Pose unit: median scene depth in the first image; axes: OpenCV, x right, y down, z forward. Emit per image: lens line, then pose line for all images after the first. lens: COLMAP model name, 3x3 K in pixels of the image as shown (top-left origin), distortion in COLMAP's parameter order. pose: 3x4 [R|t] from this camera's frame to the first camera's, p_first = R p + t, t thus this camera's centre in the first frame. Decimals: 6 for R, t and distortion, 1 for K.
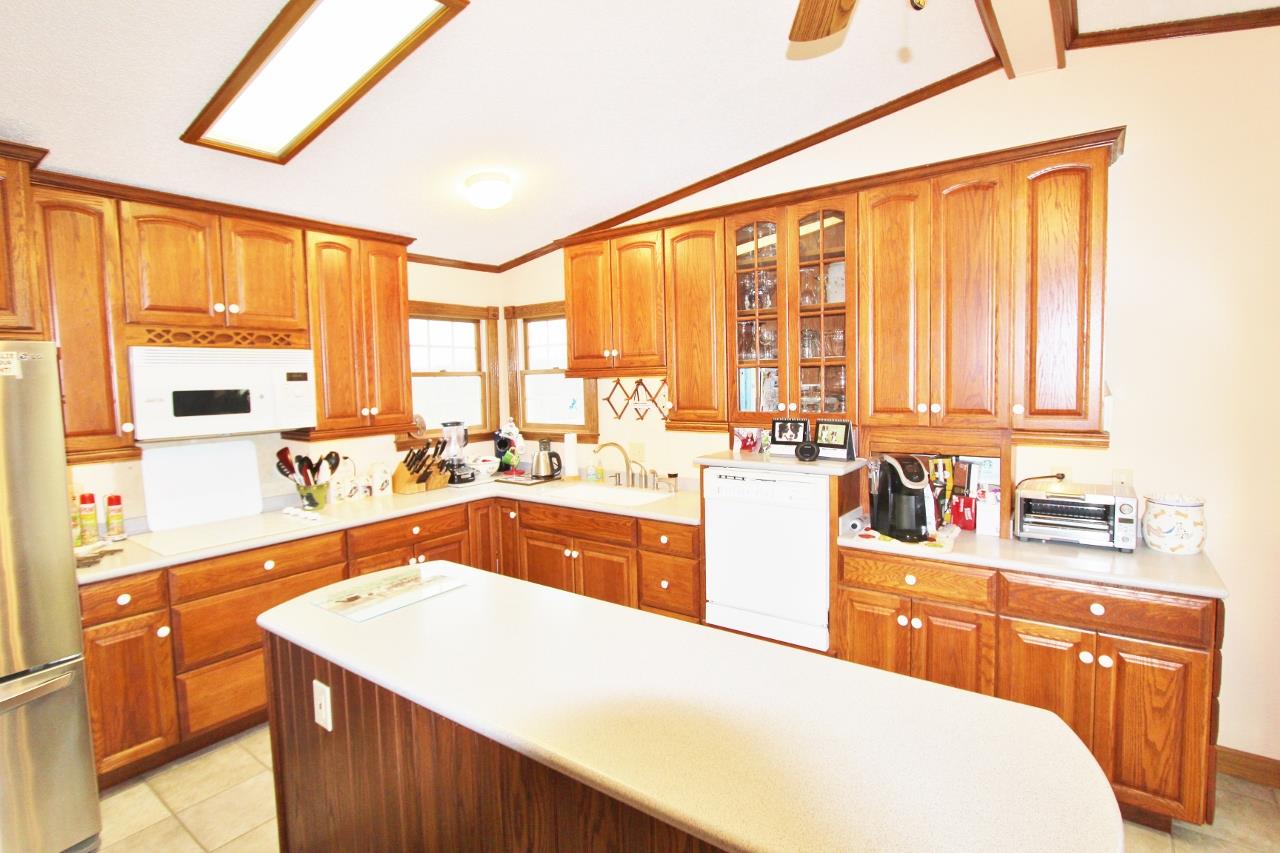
lens RADIAL K [[618.0, 0, 643.7], [0, 618.0, 420.4], [0, 0, 1]] dist [-0.020229, 0.001740]
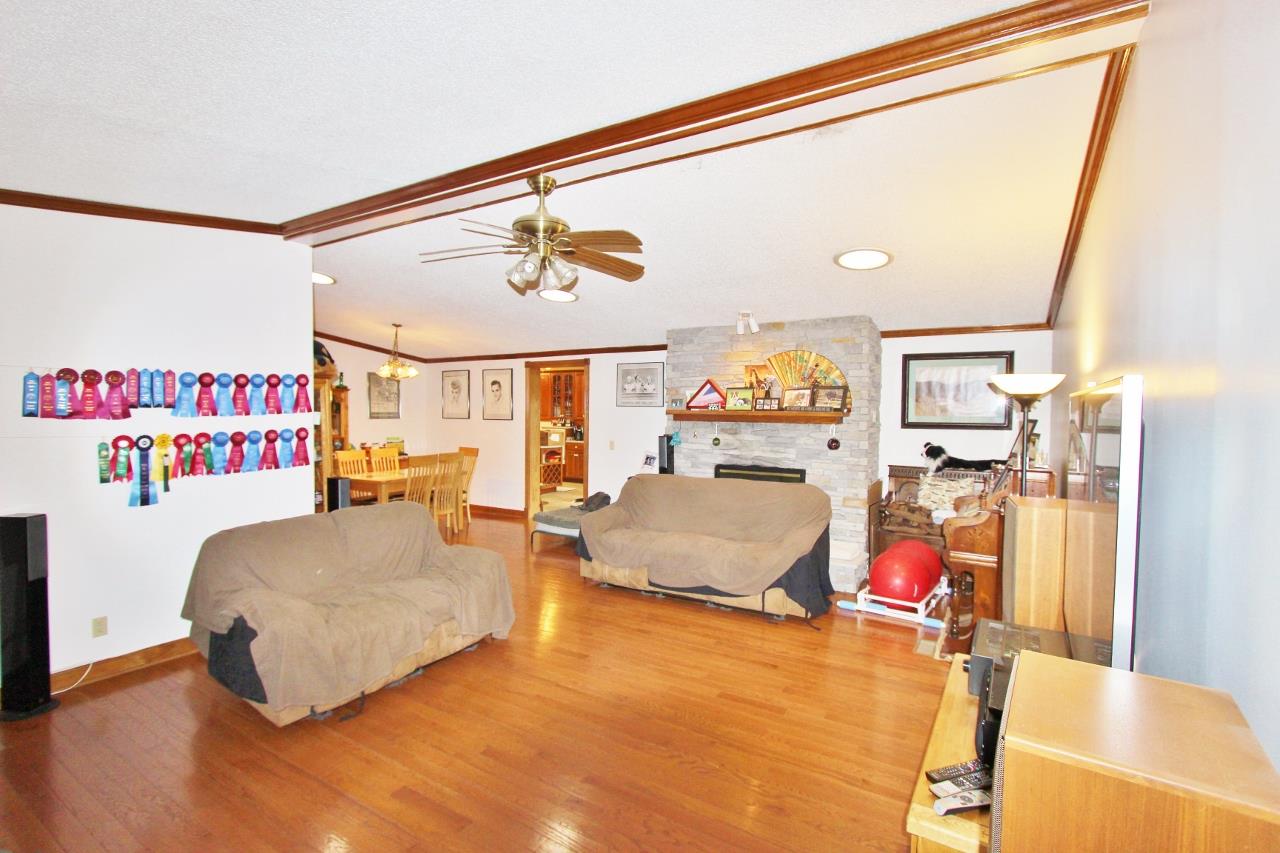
lens RADIAL K [[618.0, 0, 647.5], [0, 618.0, 423.7], [0, 0, 1]] dist [-0.020229, 0.001740]
pose [[0.994562, 0.033684, 0.098546, 0.397375], [-0.029128, 0.998455, -0.047316, 0.224695], [-0.099988, 0.044188, 0.994007, -3.433690]]
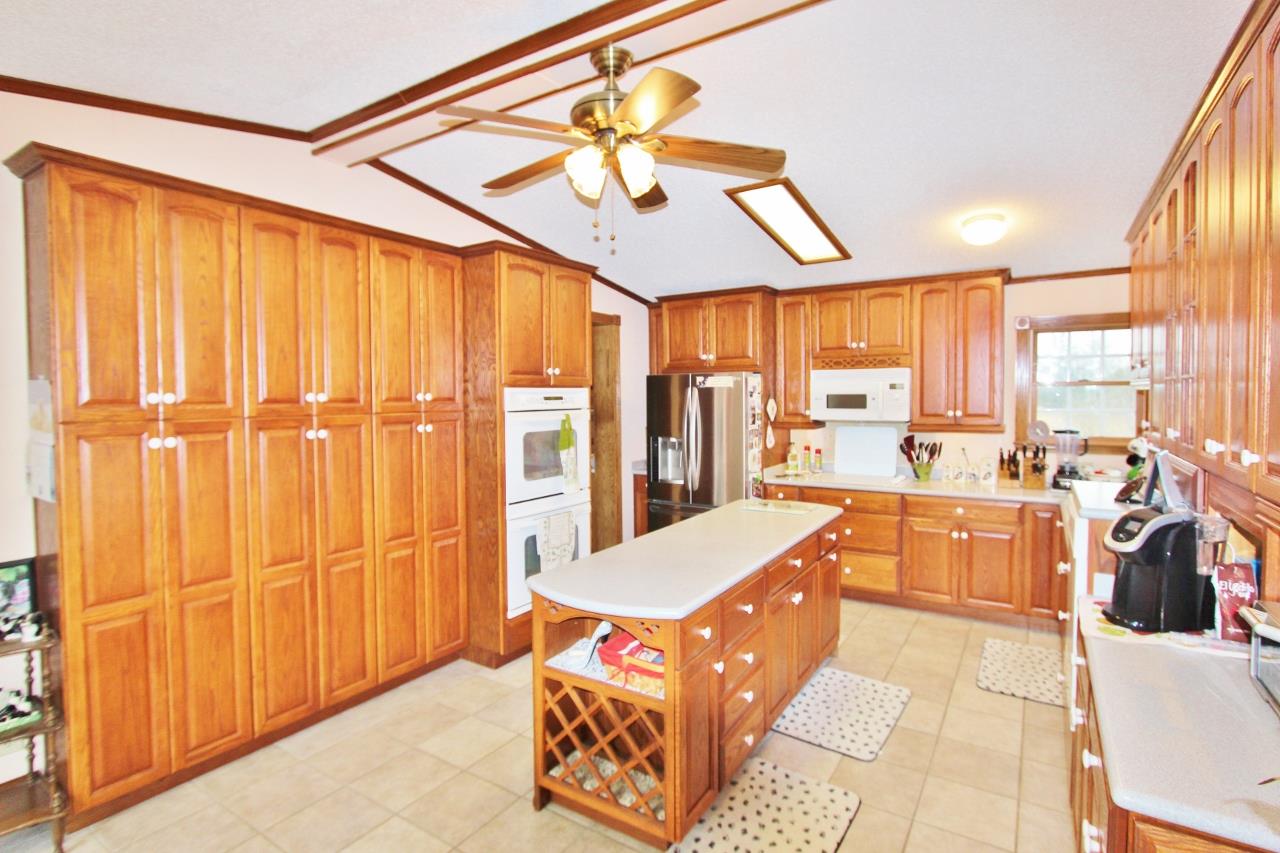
lens RADIAL K [[618.0, 0, 644.5], [0, 618.0, 416.3], [0, 0, 1]] dist [-0.020229, 0.001740]
pose [[0.064524, 0.057258, -0.996272, 0.882293], [-0.064025, 0.996533, 0.053127, -0.038995], [0.995860, 0.060359, 0.067966, 0.295919]]
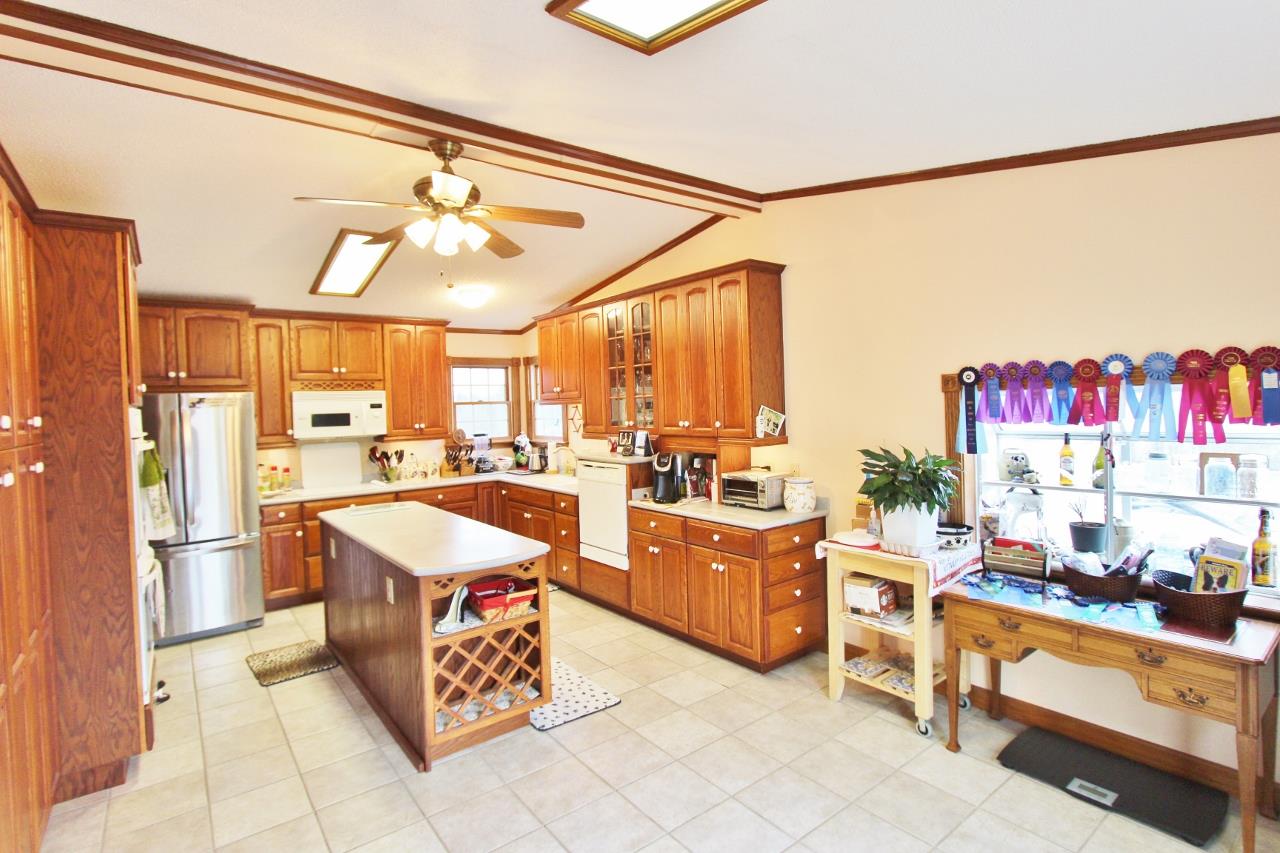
lens RADIAL K [[618.0, 0, 643.1], [0, 618.0, 423.2], [0, 0, 1]] dist [-0.020229, 0.001740]
pose [[0.961503, 0.002962, -0.274777, 0.677884], [-0.011773, 0.999468, -0.030423, 0.024617], [0.274541, 0.032487, 0.961027, -0.510713]]
